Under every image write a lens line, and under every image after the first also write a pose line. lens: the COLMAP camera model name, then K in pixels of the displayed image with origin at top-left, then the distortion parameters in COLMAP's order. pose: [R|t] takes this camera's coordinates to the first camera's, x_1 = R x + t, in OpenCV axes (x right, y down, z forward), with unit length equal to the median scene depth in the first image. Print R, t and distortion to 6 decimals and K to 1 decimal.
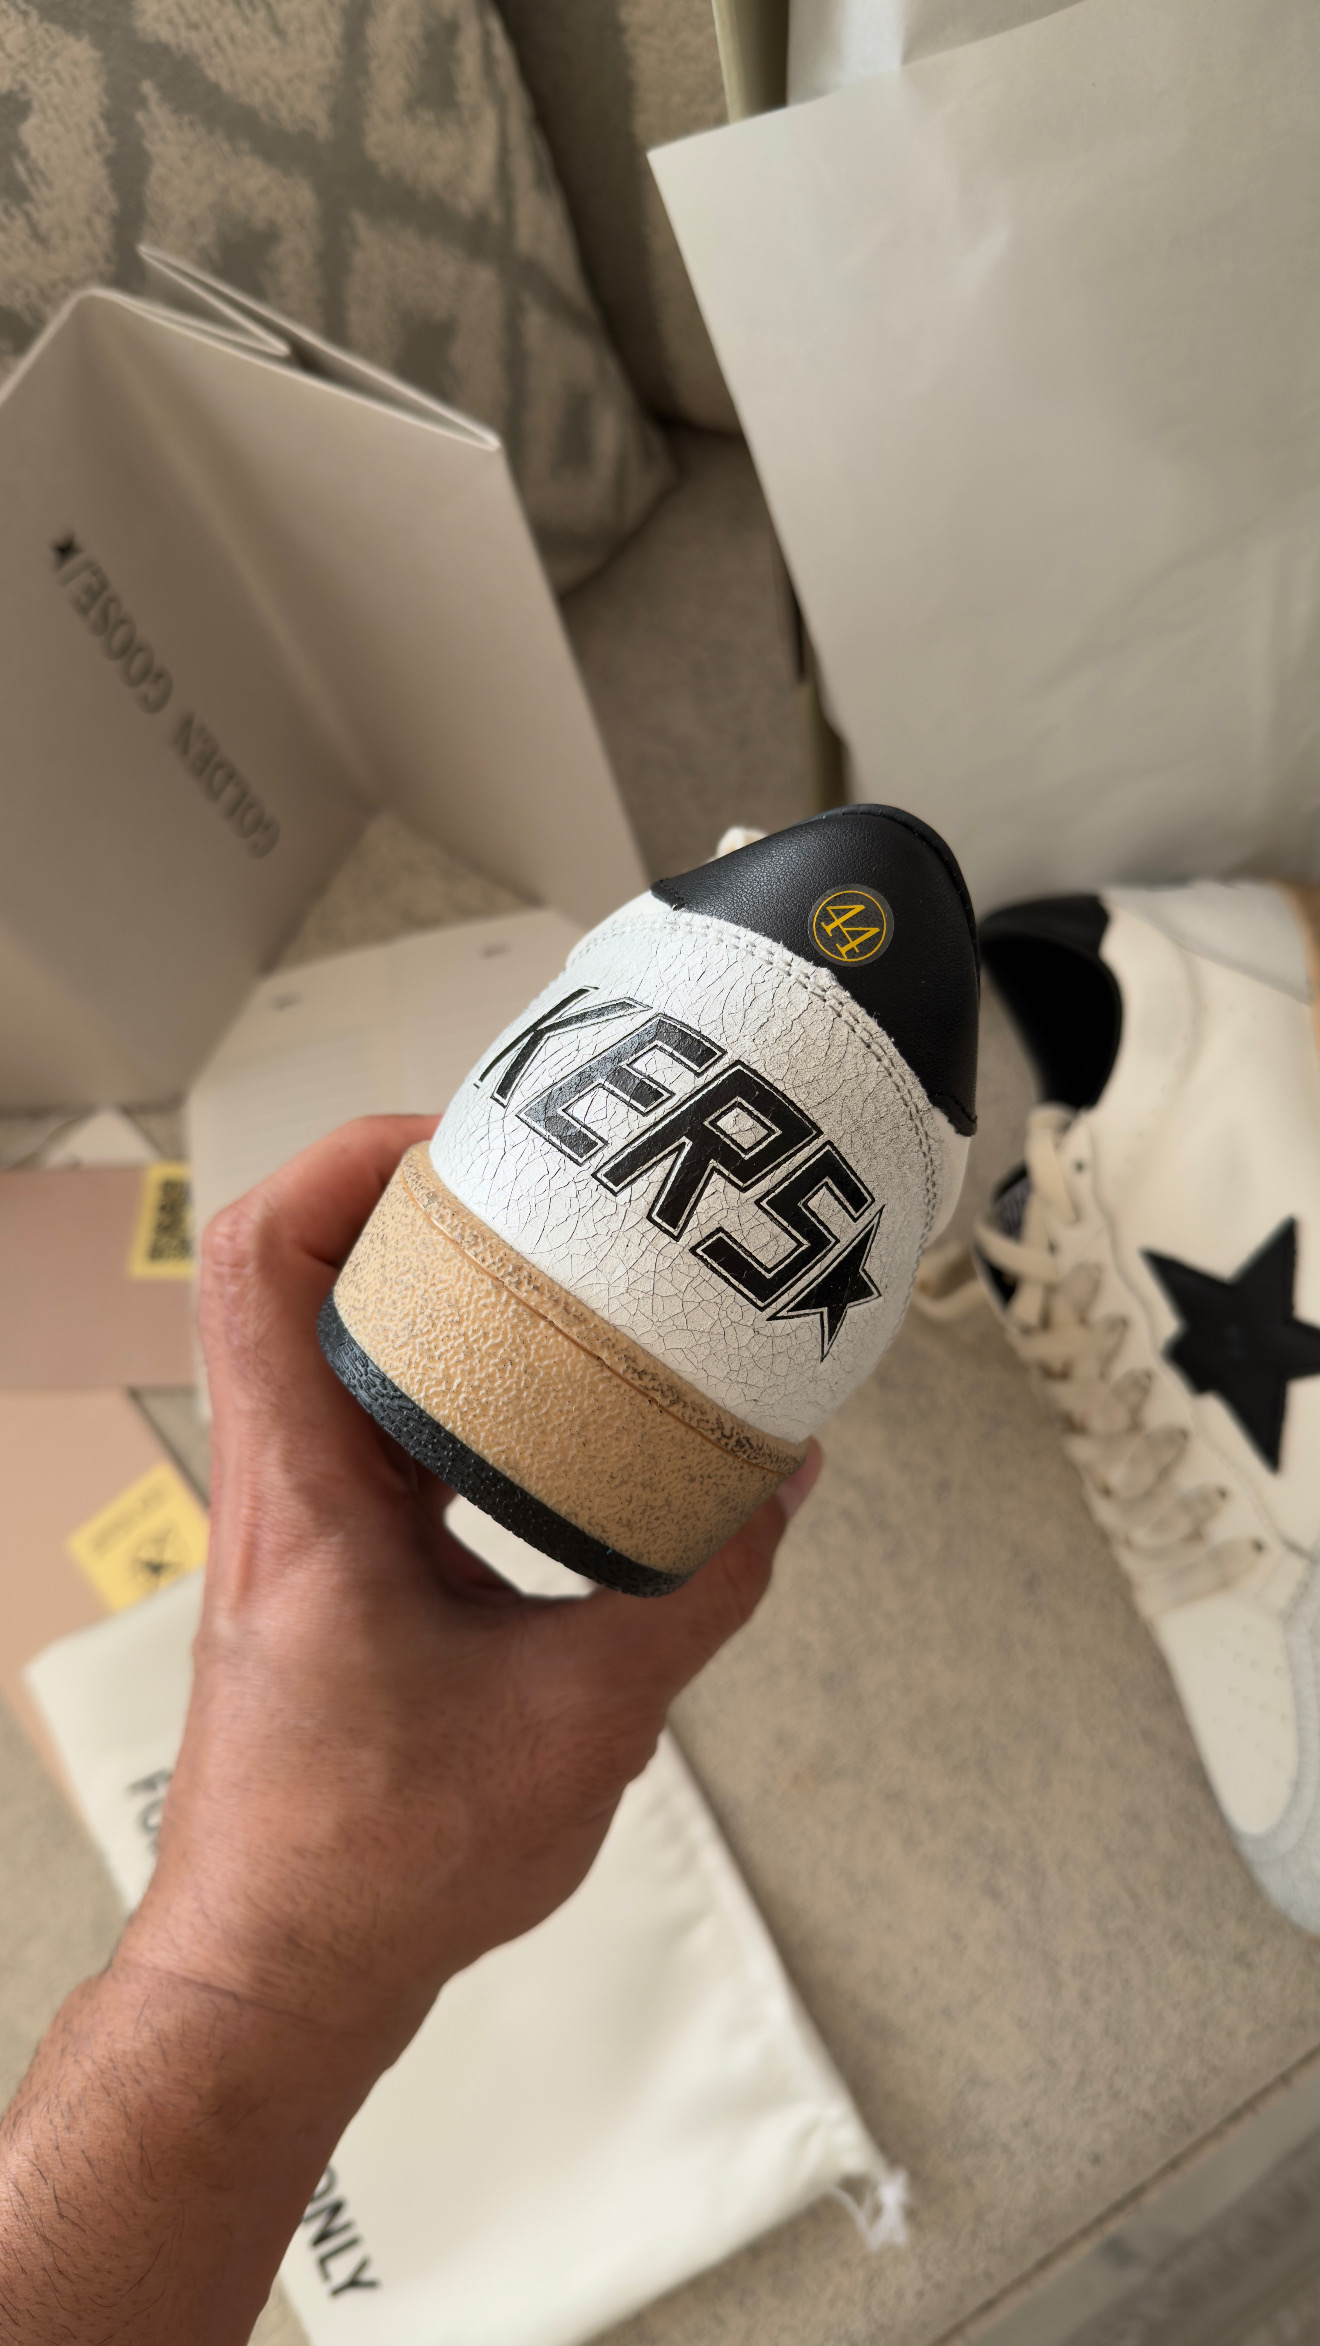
lens RADIAL K [[1700.4, 0, 656.0], [0, 1700.4, 1174.2], [0, 0, 1]] dist [-0.031892, 0.004184]
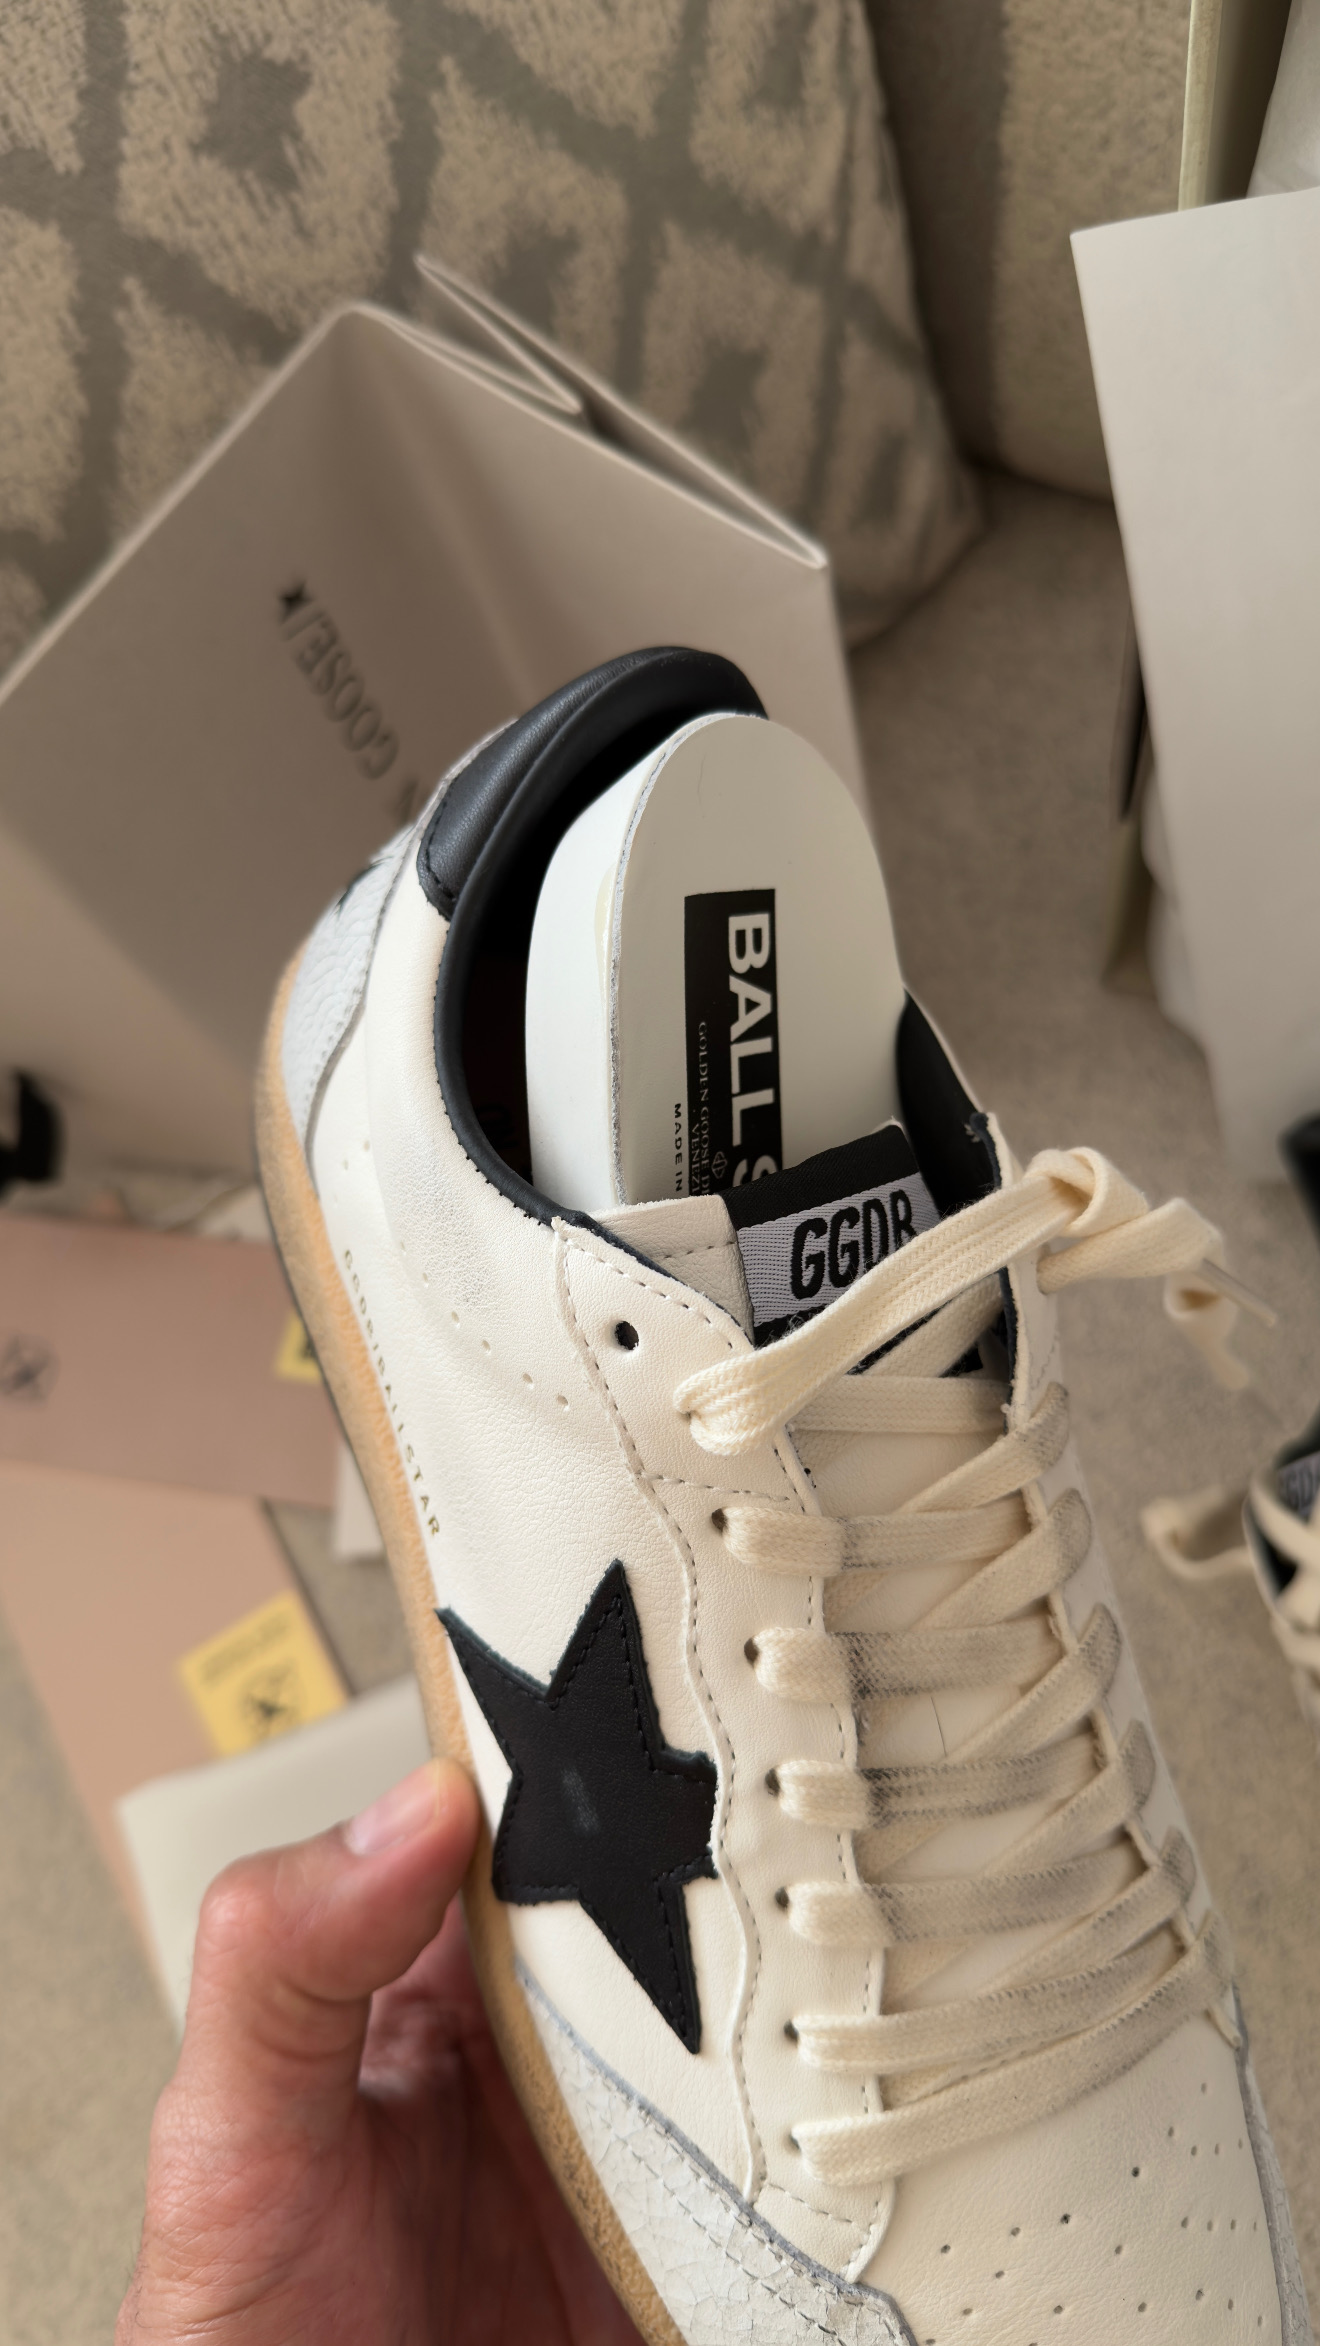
lens RADIAL K [[1703.4, 0, 667.7], [0, 1703.4, 1177.7], [0, 0, 1]] dist [-0.033389, 0.004951]
pose [[0.988650, 0.123342, -0.085773, -0.048525], [-0.120833, 0.992095, 0.033862, -0.125436], [0.089272, -0.023114, 0.995739, 0.142998]]
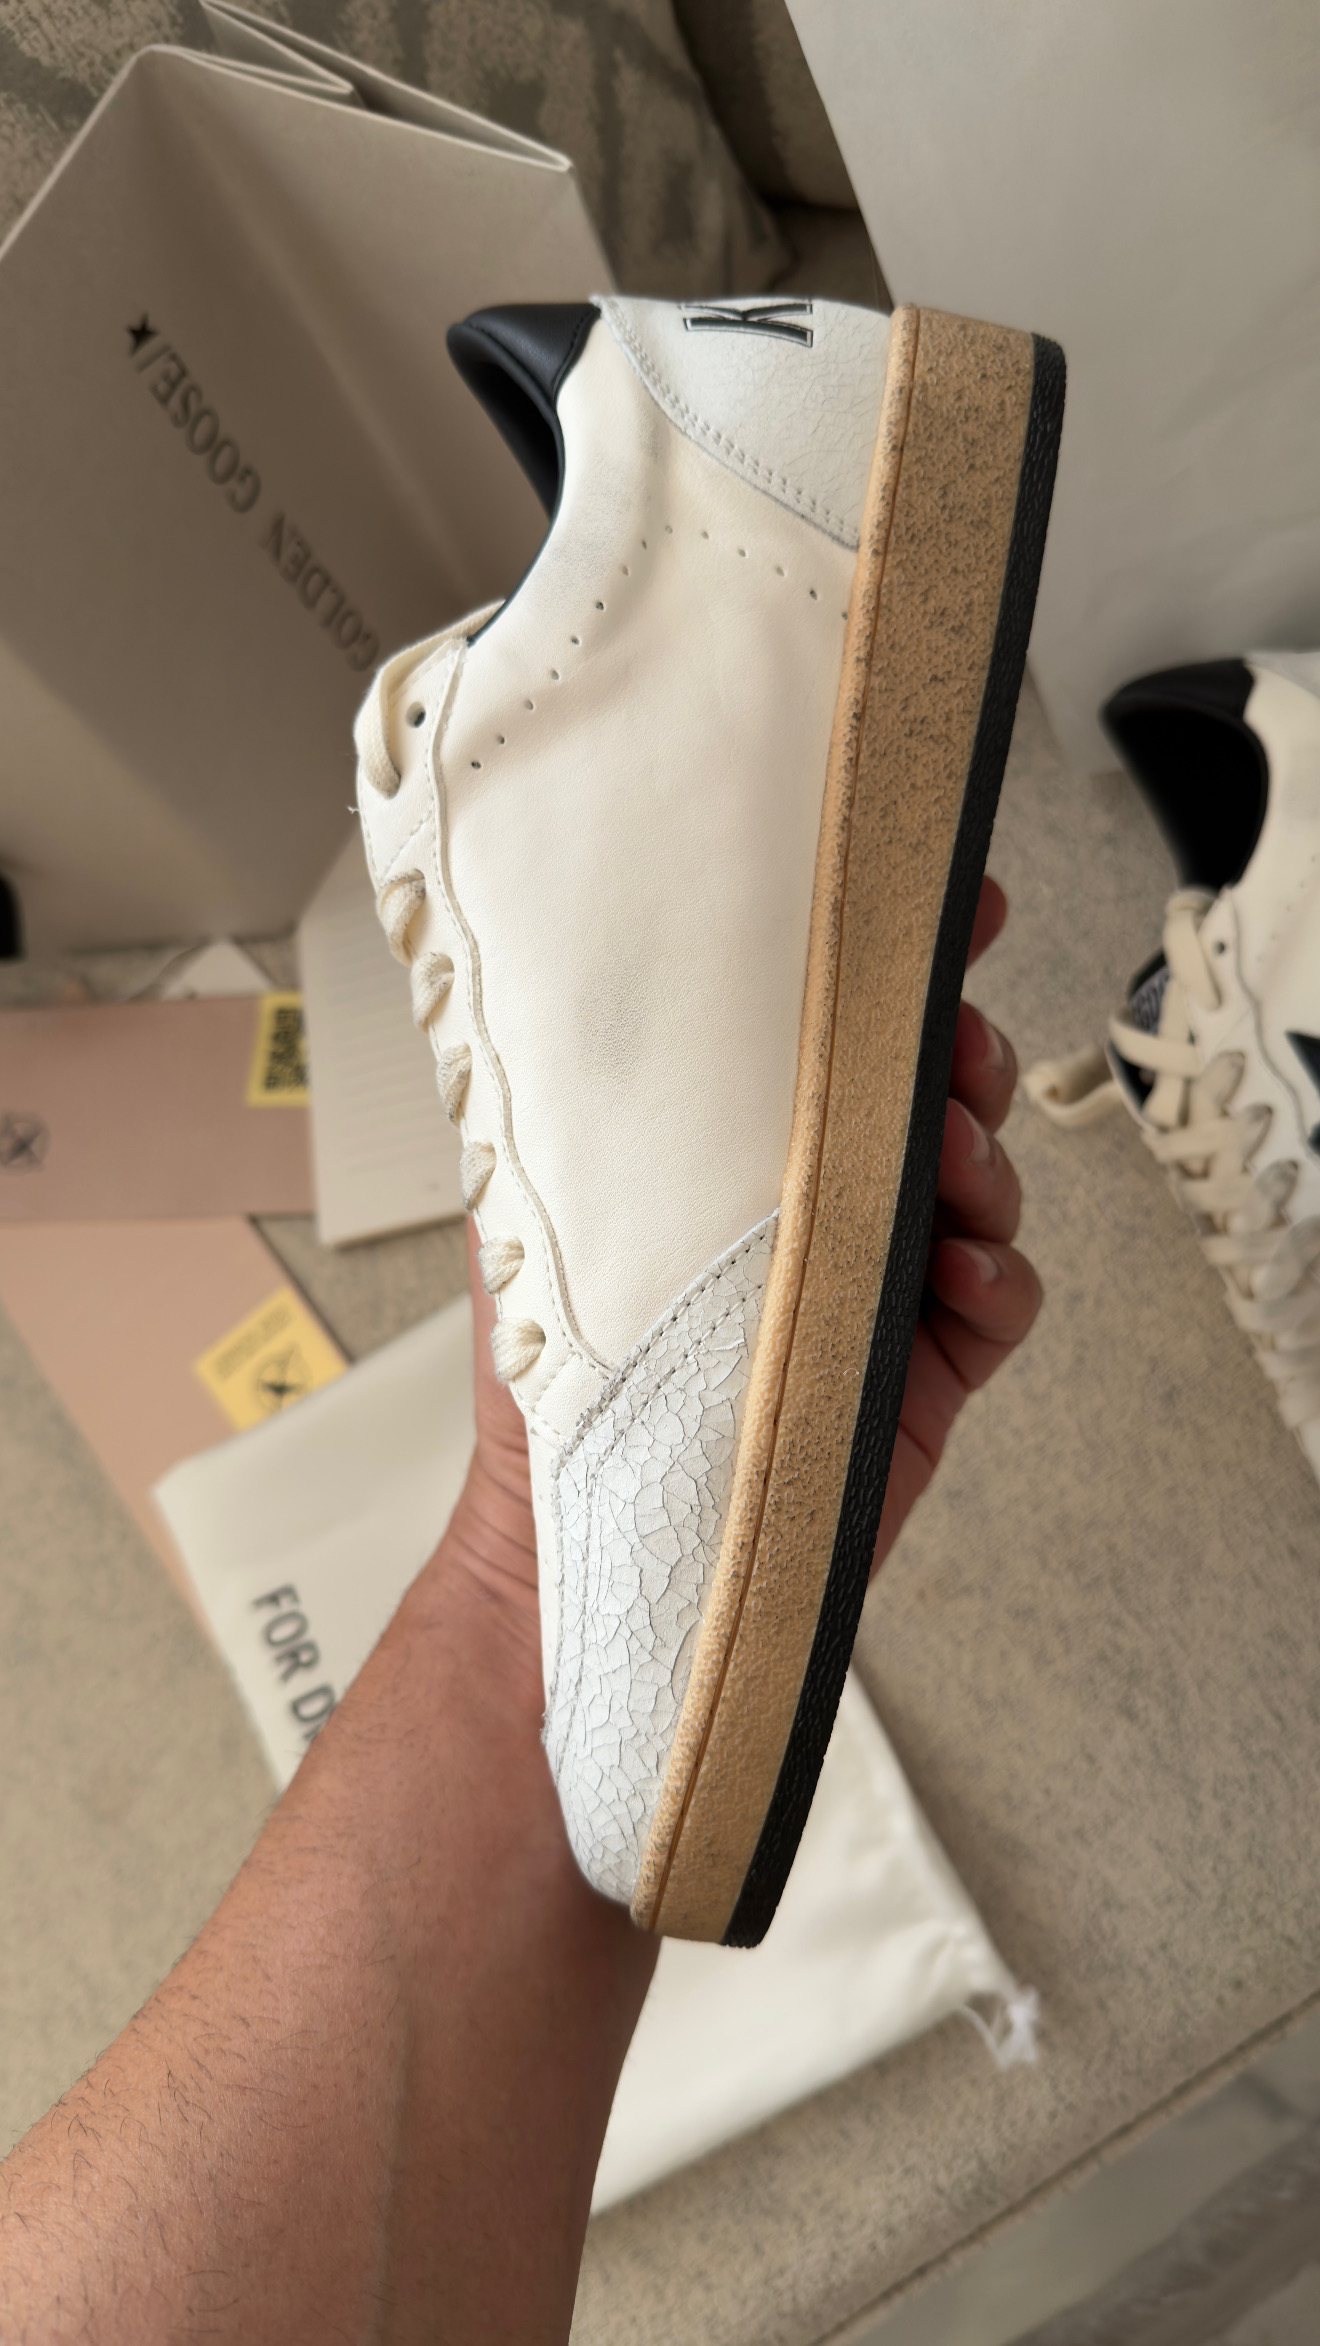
lens RADIAL K [[1697.8, 0, 663.6], [0, 1697.8, 1173.5], [0, 0, 1]] dist [-0.028017, -0.000625]
pose [[0.995716, -0.014430, -0.091331, 0.029257], [0.019524, 0.998288, 0.055130, 0.062881], [0.090379, -0.056677, 0.994293, 0.039782]]
